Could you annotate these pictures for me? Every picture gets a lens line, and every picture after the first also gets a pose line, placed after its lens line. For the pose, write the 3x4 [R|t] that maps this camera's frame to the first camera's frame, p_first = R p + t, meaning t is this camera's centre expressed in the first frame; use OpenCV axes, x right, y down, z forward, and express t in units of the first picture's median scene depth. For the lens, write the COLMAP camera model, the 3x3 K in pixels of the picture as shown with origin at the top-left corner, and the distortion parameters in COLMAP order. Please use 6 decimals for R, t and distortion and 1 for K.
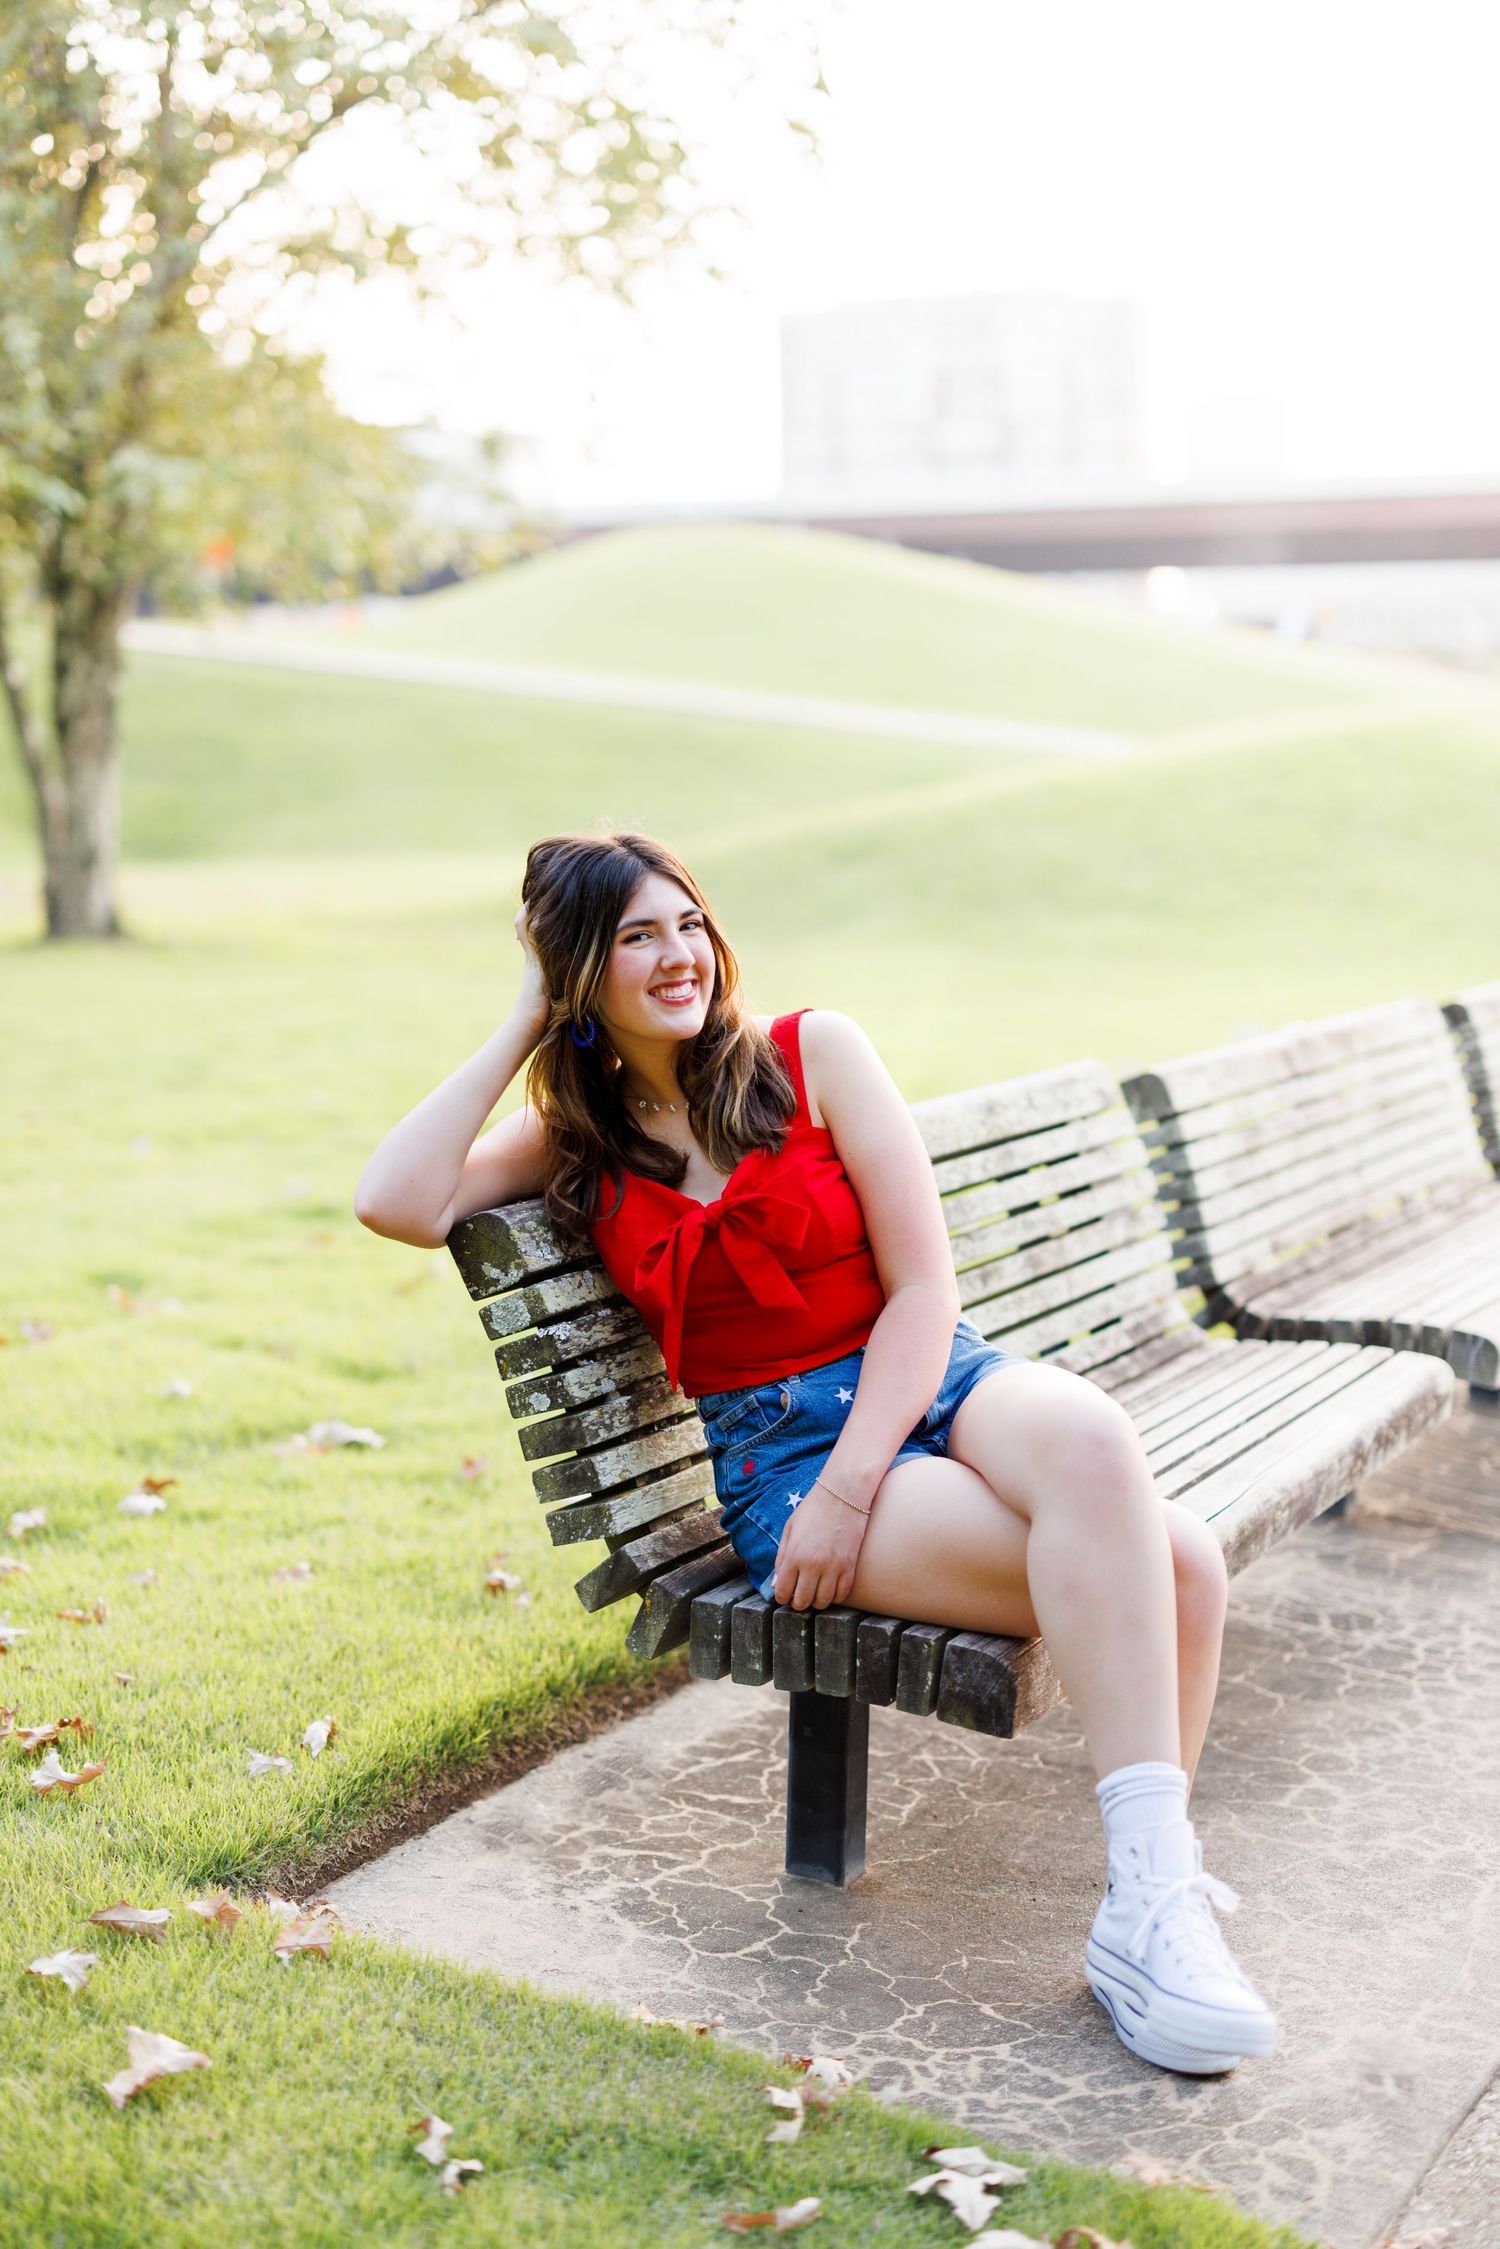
lens RADIAL K [[3197.7, 0, 700.3], [0, 3197.7, 1130.2], [0, 0, 1]] dist [0.005501, -0.041490]
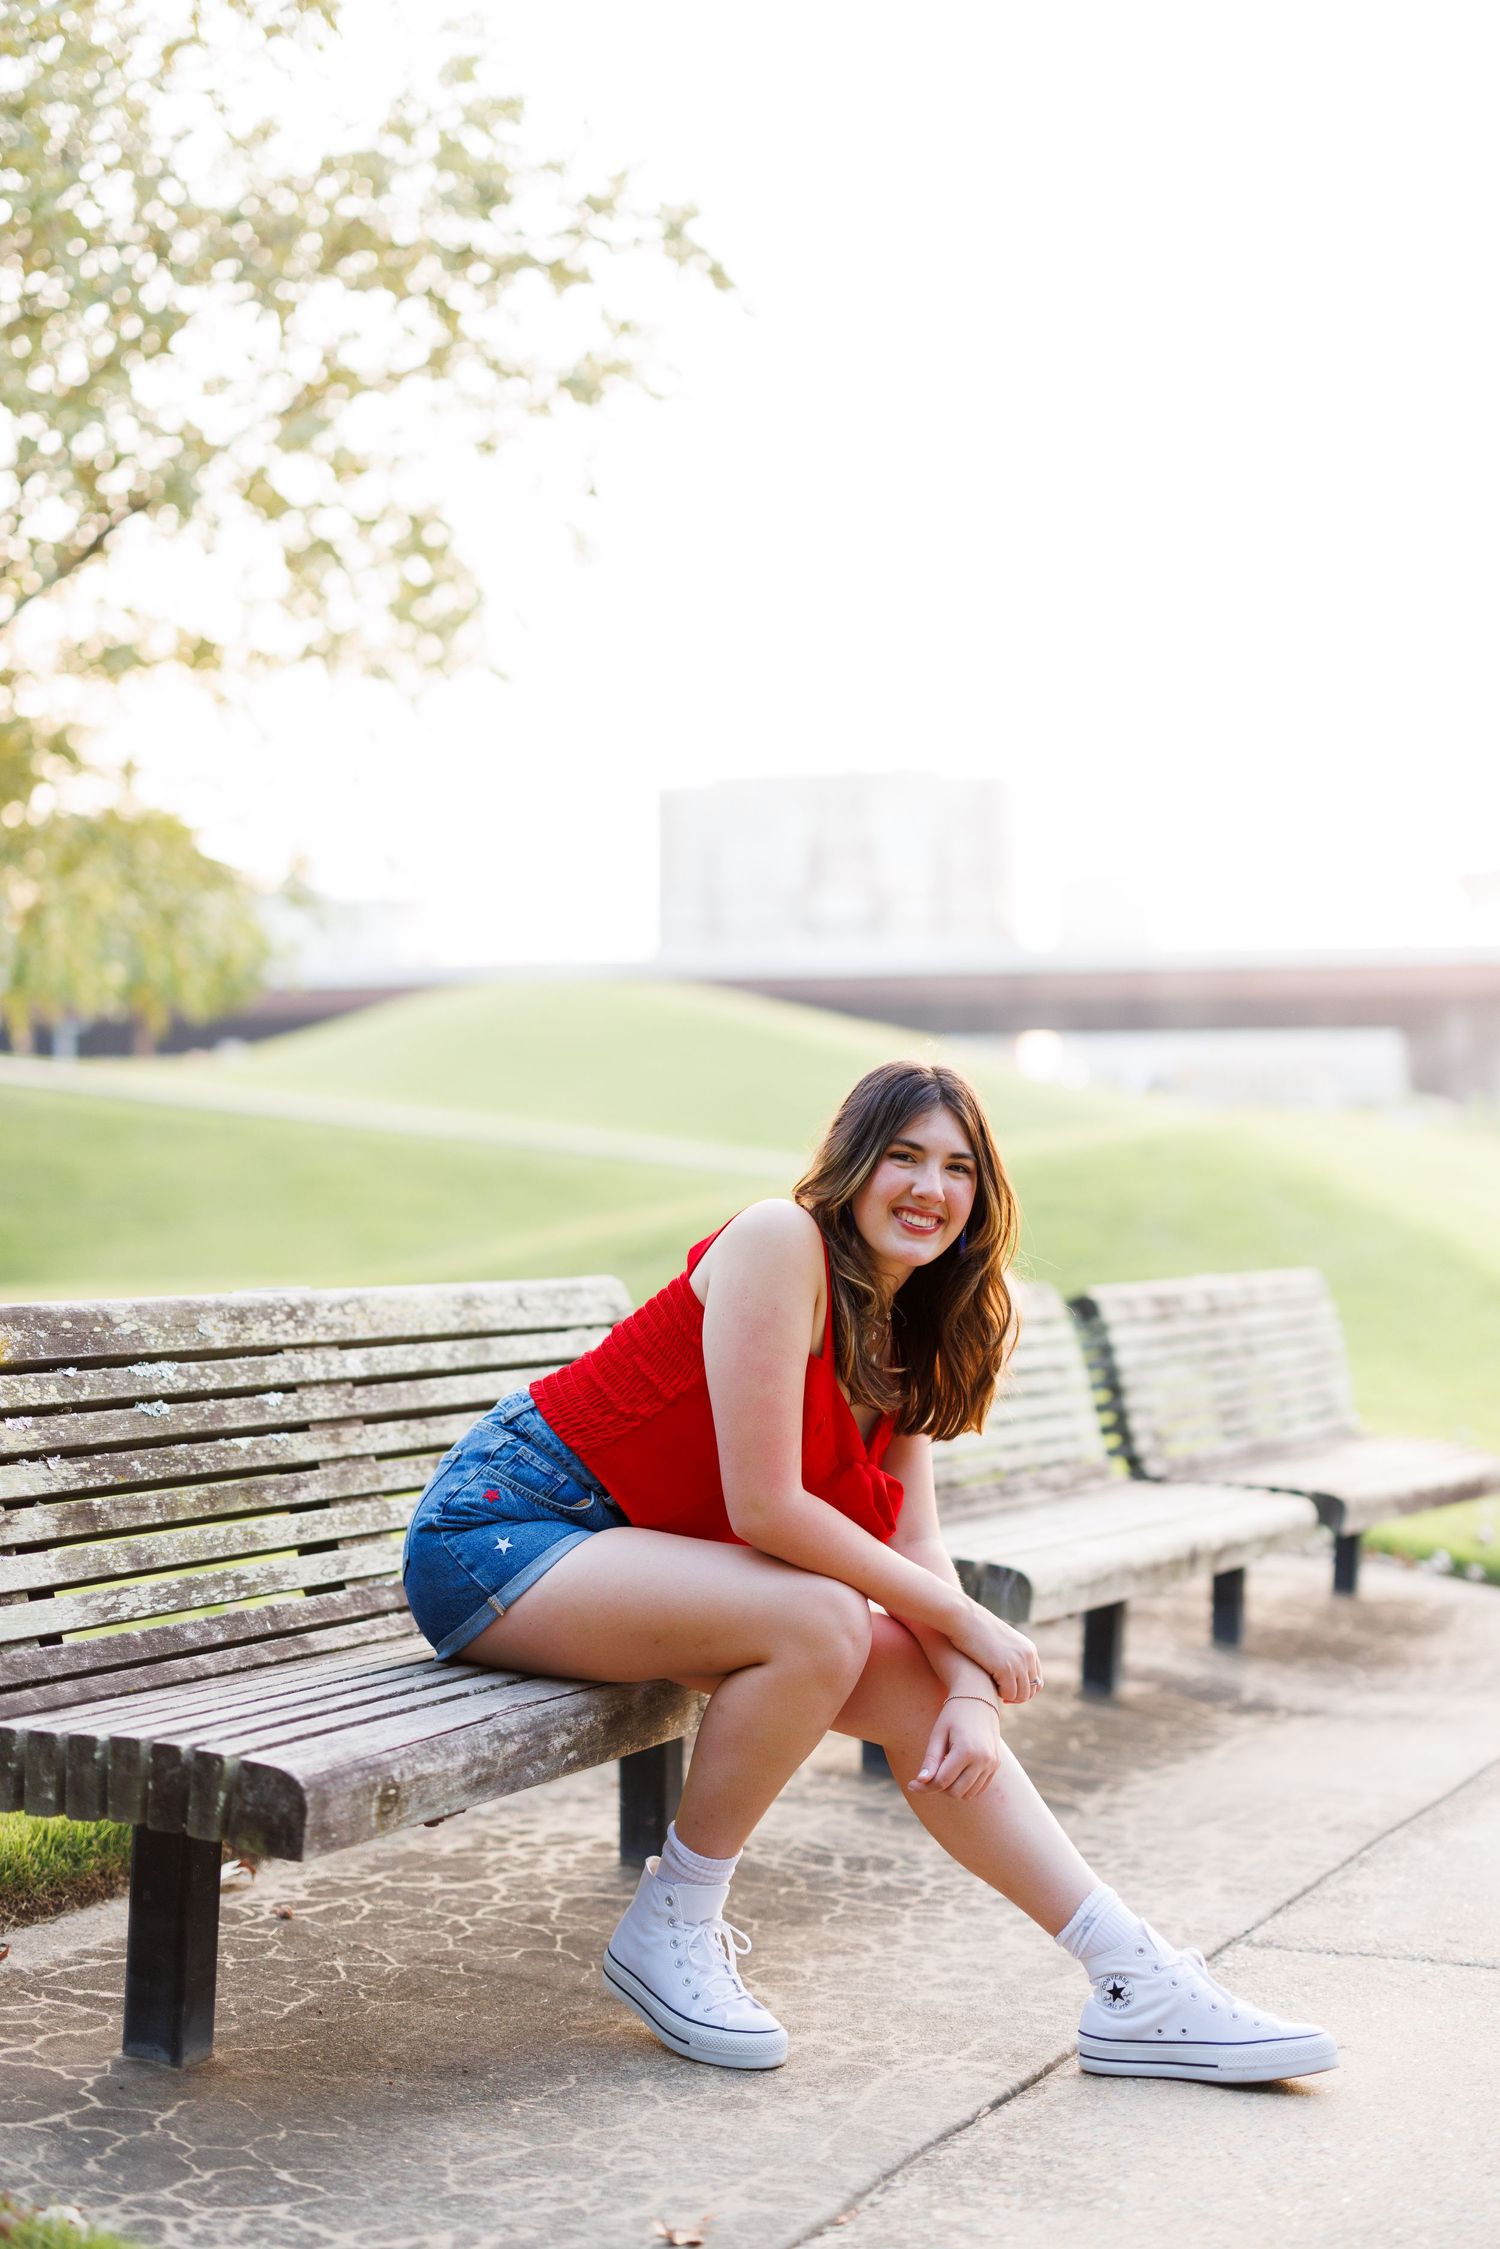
lens RADIAL K [[3204.0, 0, 750.0], [0, 3204.0, 1124.5], [0, 0, 1]] dist [0.019220, -0.051102]
pose [[0.998438, 0.013989, 0.054087, 0.146807], [-0.006072, 0.989579, -0.143864, 0.094686], [-0.055536, 0.143311, 0.988118, 0.037534]]
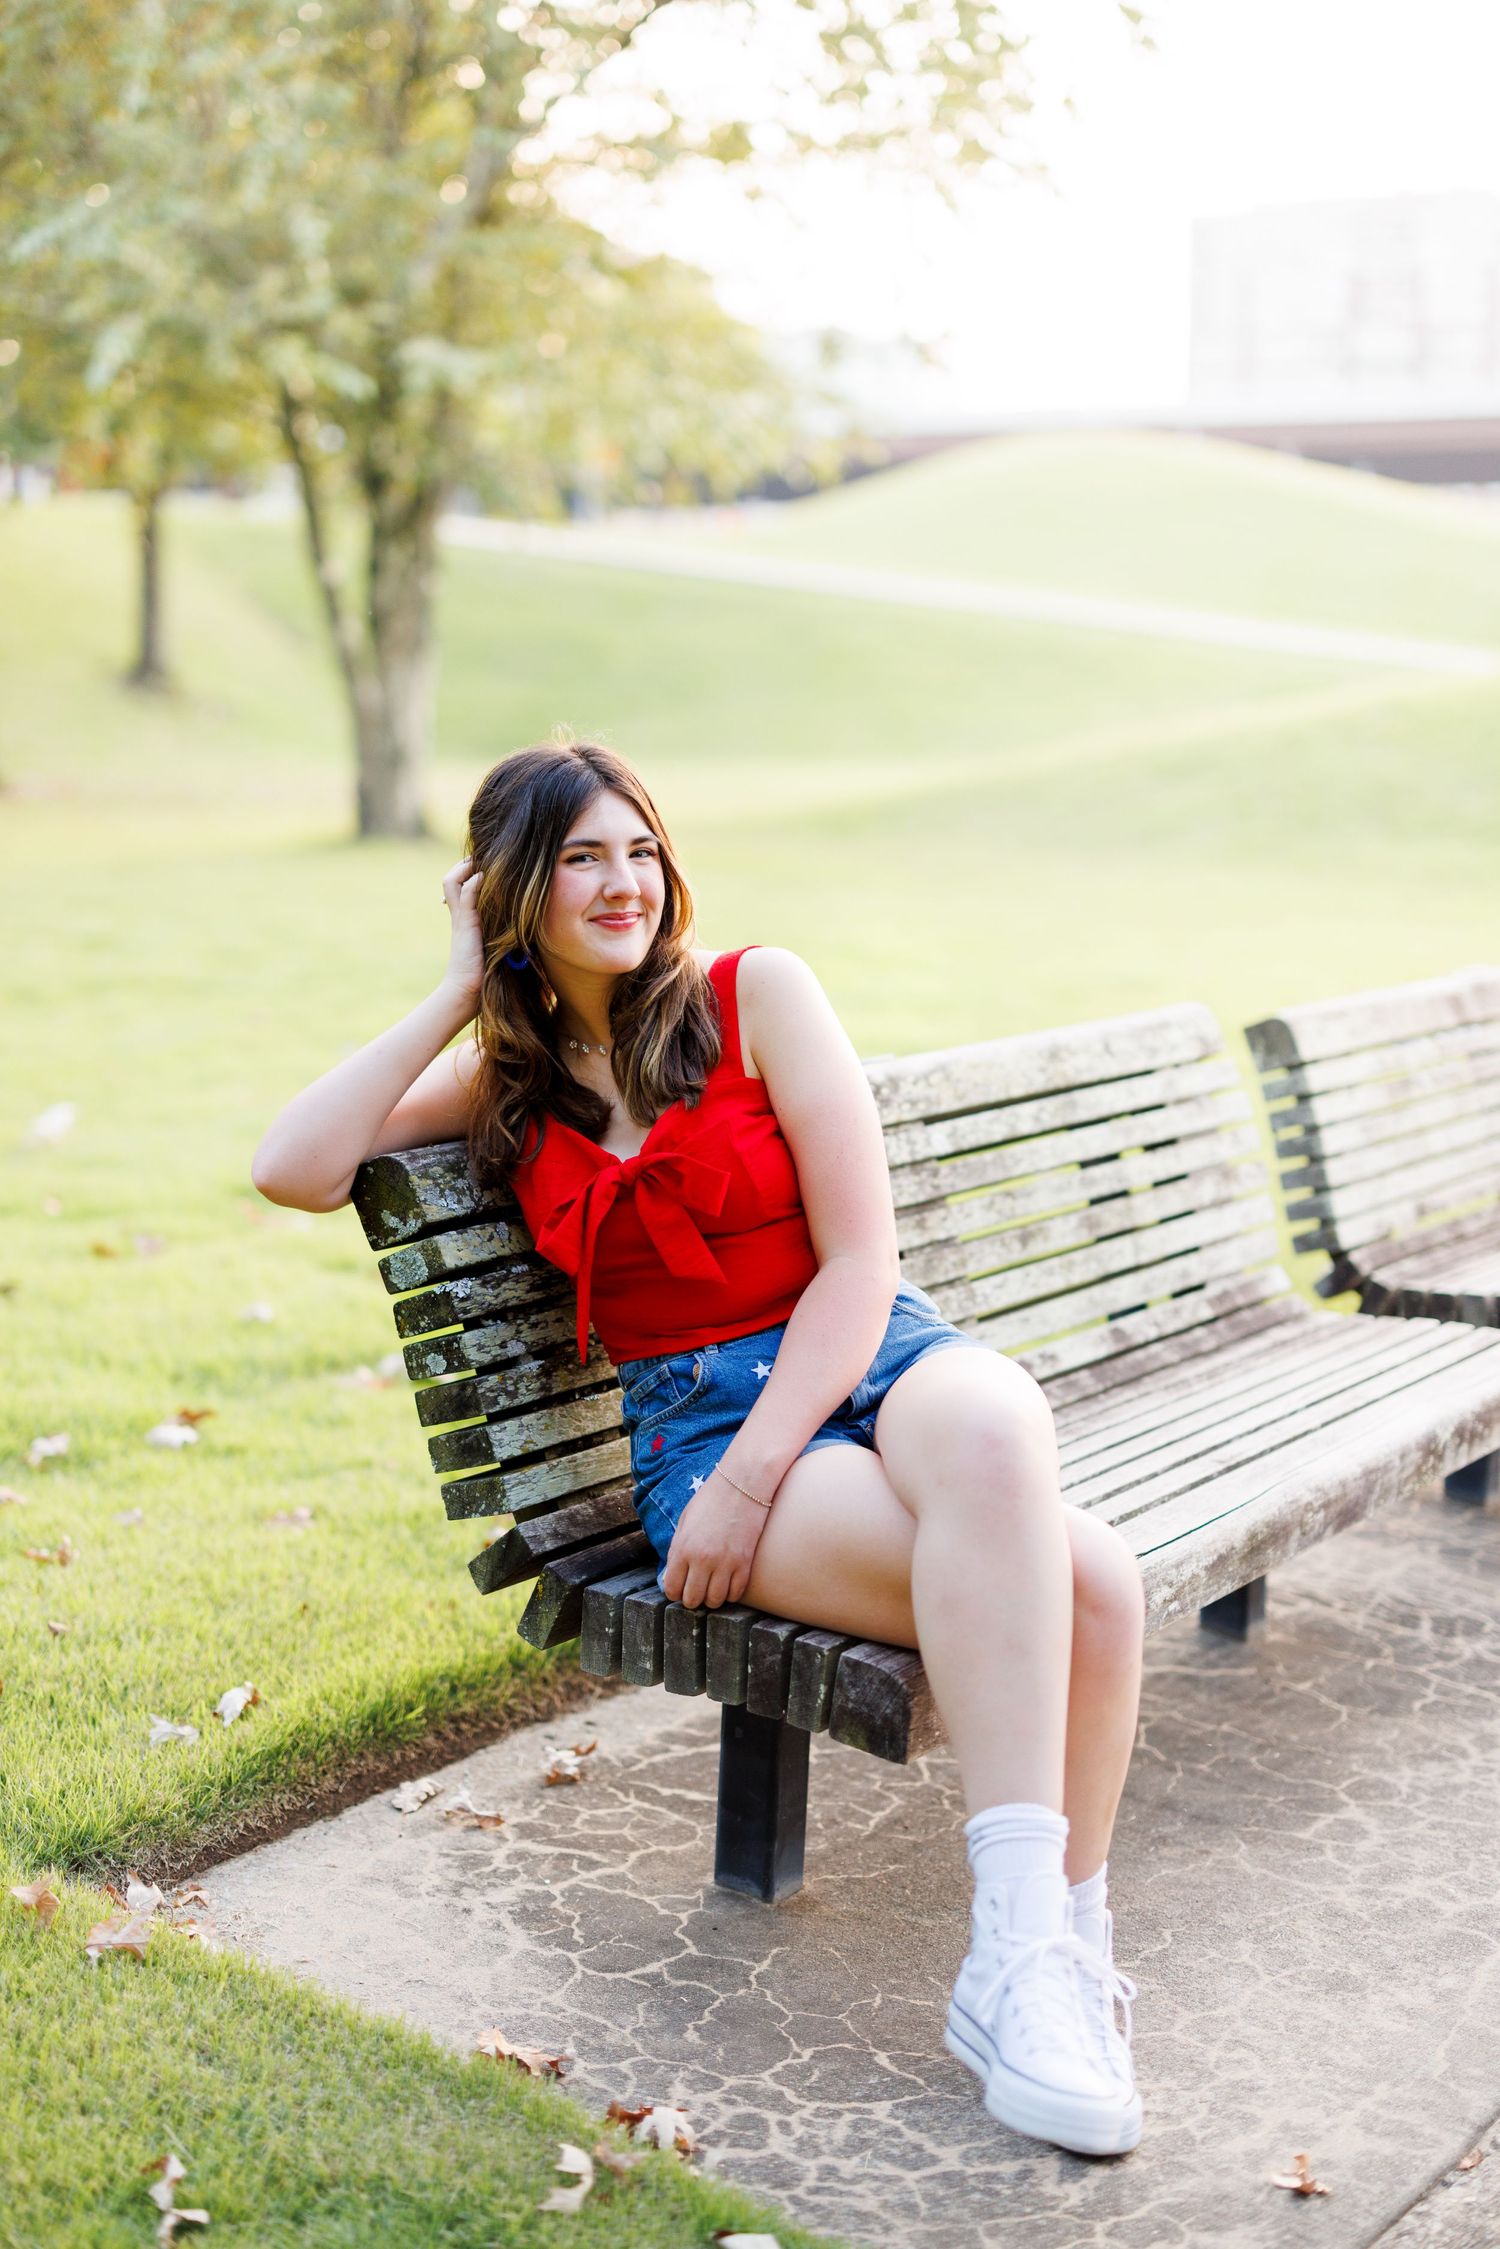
lens RADIAL K [[3201.4, 0, 674.1], [0, 3201.4, 1092.9], [0, 0, 1]] dist [0.001407, 0.038045]
pose [[0.991507, 0.034131, -0.125495, 0.117786], [-0.031995, 0.999307, 0.019001, -0.011439], [0.126056, -0.014824, 0.991912, 0.085680]]
